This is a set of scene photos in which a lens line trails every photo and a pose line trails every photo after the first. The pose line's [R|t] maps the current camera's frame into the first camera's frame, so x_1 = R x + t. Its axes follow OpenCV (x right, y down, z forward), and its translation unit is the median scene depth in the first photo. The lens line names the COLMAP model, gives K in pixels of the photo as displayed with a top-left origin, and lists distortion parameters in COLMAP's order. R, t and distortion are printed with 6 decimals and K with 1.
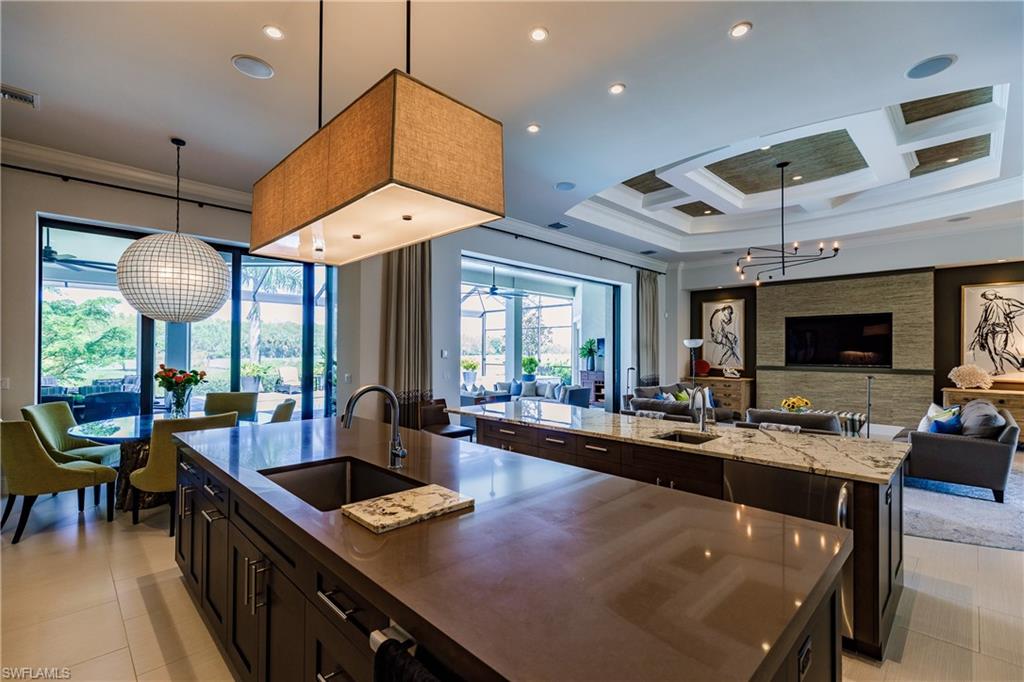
lens RADIAL K [[457.5, 0, 506.0], [0, 457.5, 346.0], [0, 0, 1]] dist [-0.001165, 0.000475]
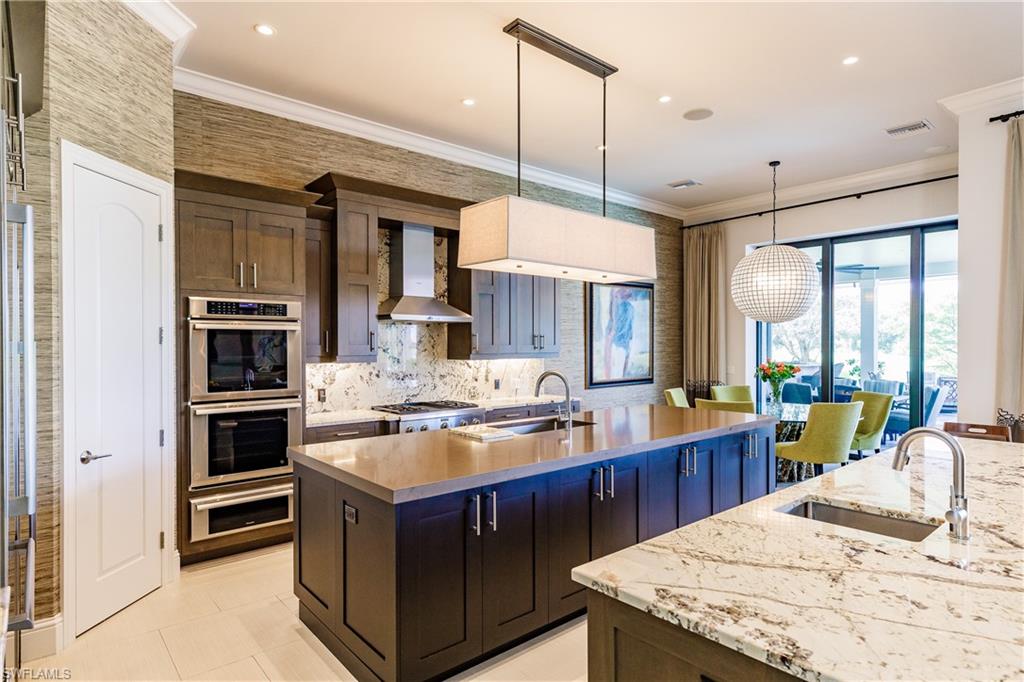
lens RADIAL K [[558.1, 0, 512.5], [0, 558.1, 343.2], [0, 0, 1]] dist [-0.002681, -0.000083]
pose [[-0.067681, -0.008713, -0.997669, 0.382585], [0.010732, 0.999898, -0.009460, 0.002430], [0.997649, -0.011348, -0.067581, 0.240496]]
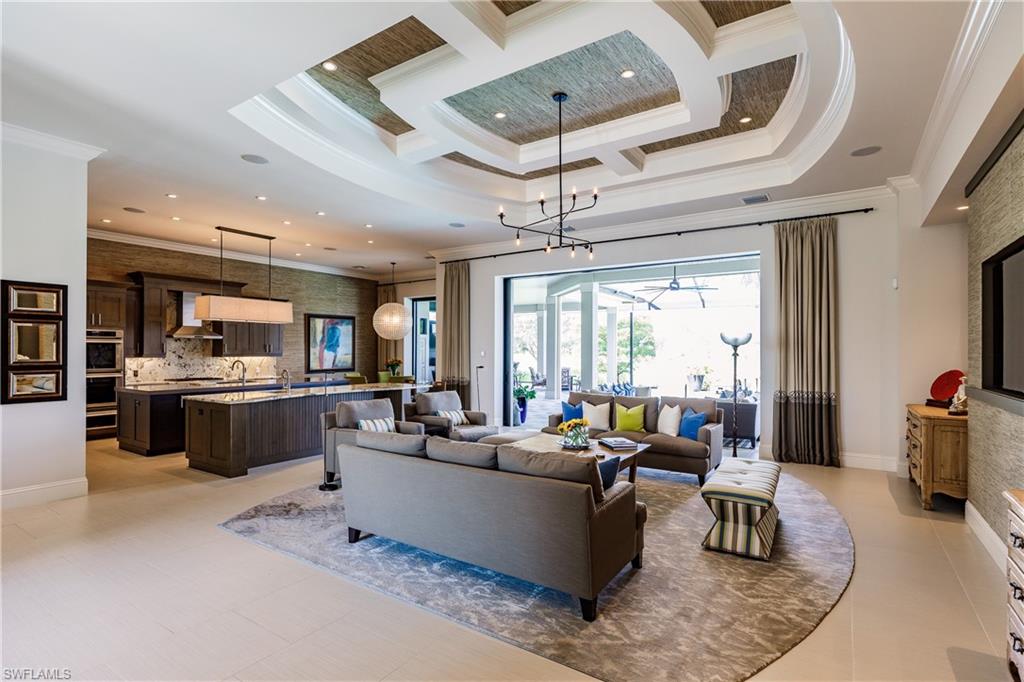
lens RADIAL K [[497.8, 0, 512.2], [0, 497.8, 345.4], [0, 0, 1]] dist [-0.003069, 0.000866]
pose [[0.209364, -0.015895, -0.977709, 1.046461], [0.008528, 0.999860, -0.014429, 0.010813], [0.977801, -0.005317, 0.209470, 0.577939]]
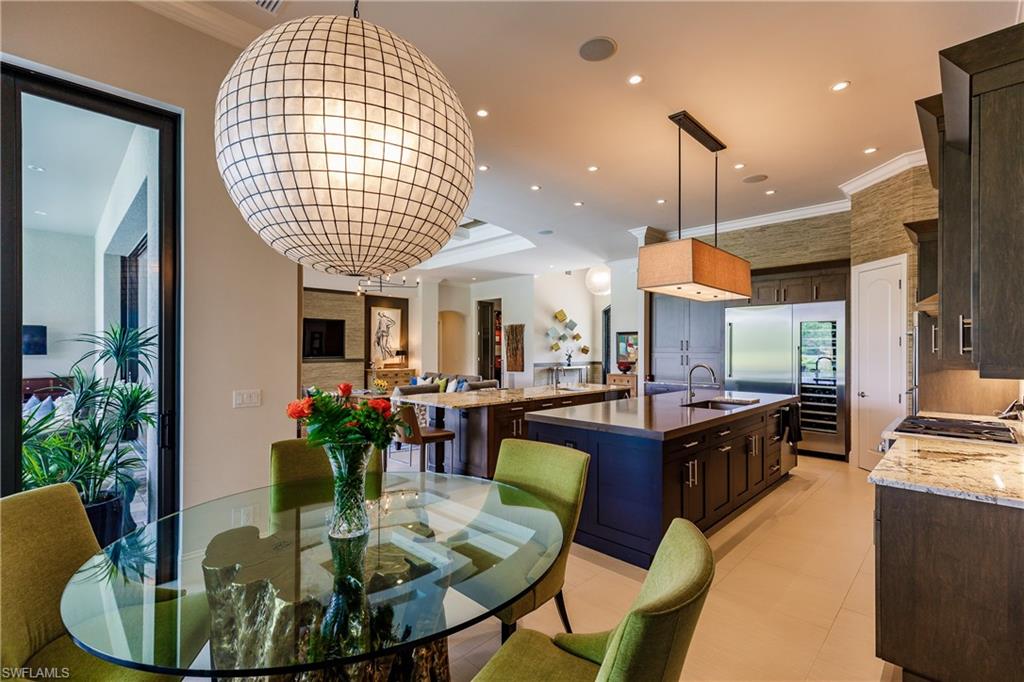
lens RADIAL K [[457.5, 0, 507.1], [0, 457.5, 344.4], [0, 0, 1]] dist [-0.001165, 0.000475]
pose [[-0.007744, 0.004074, 0.999962, -0.596447], [-0.013012, 0.999907, -0.004175, 0.003552], [-0.999885, -0.013044, -0.007690, 0.480240]]
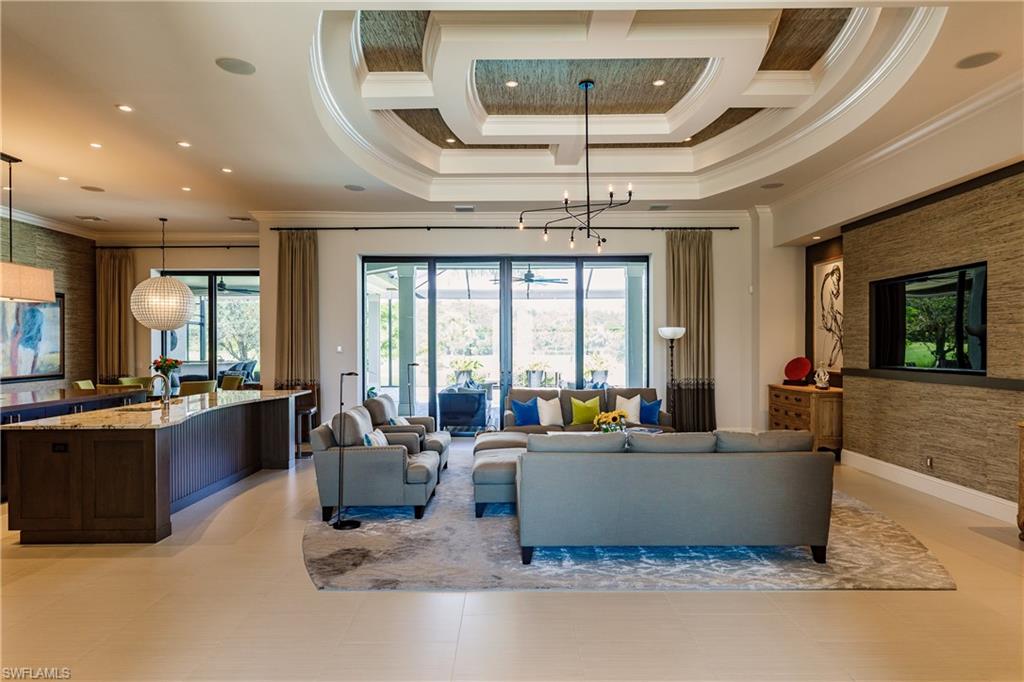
lens RADIAL K [[589.2, 0, 509.4], [0, 589.2, 346.6], [0, 0, 1]] dist [0.008326, -0.001300]
pose [[0.716445, -0.005983, -0.697618, 0.891053], [0.014368, 0.999878, 0.006181, 0.006007], [0.697496, -0.014451, 0.716443, 0.187788]]
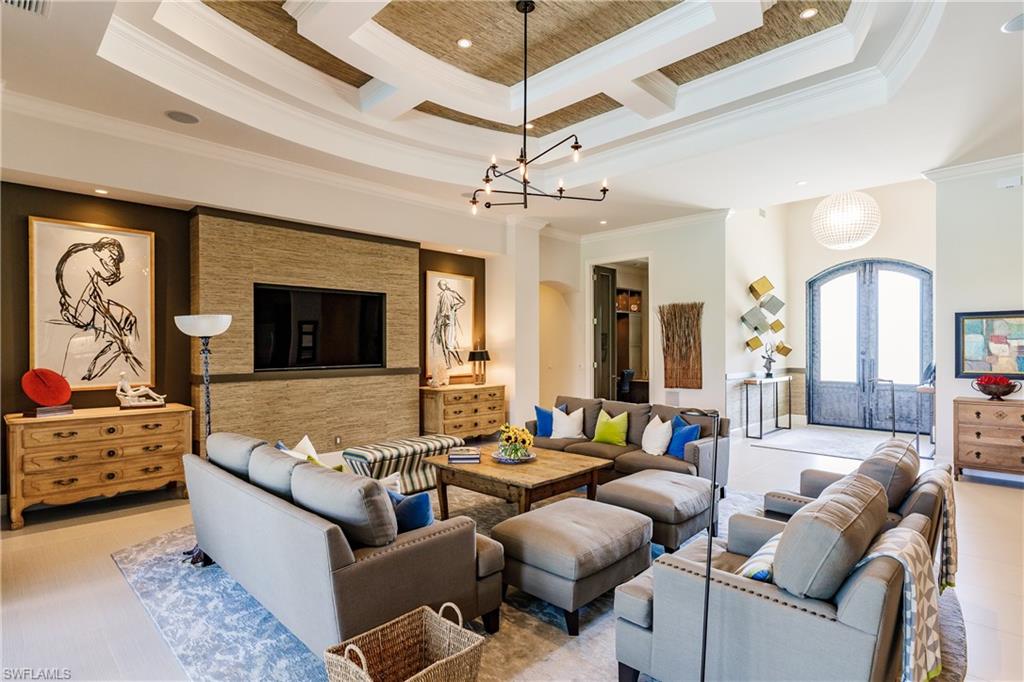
lens RADIAL K [[523.5, 0, 509.5], [0, 523.5, 347.1], [0, 0, 1]] dist [0.002097, 0.000441]
pose [[-0.022839, -0.006464, 0.999718, -0.020114], [-0.008303, 0.999946, 0.006276, 0.007612], [-0.999705, -0.008158, -0.022891, 0.791037]]
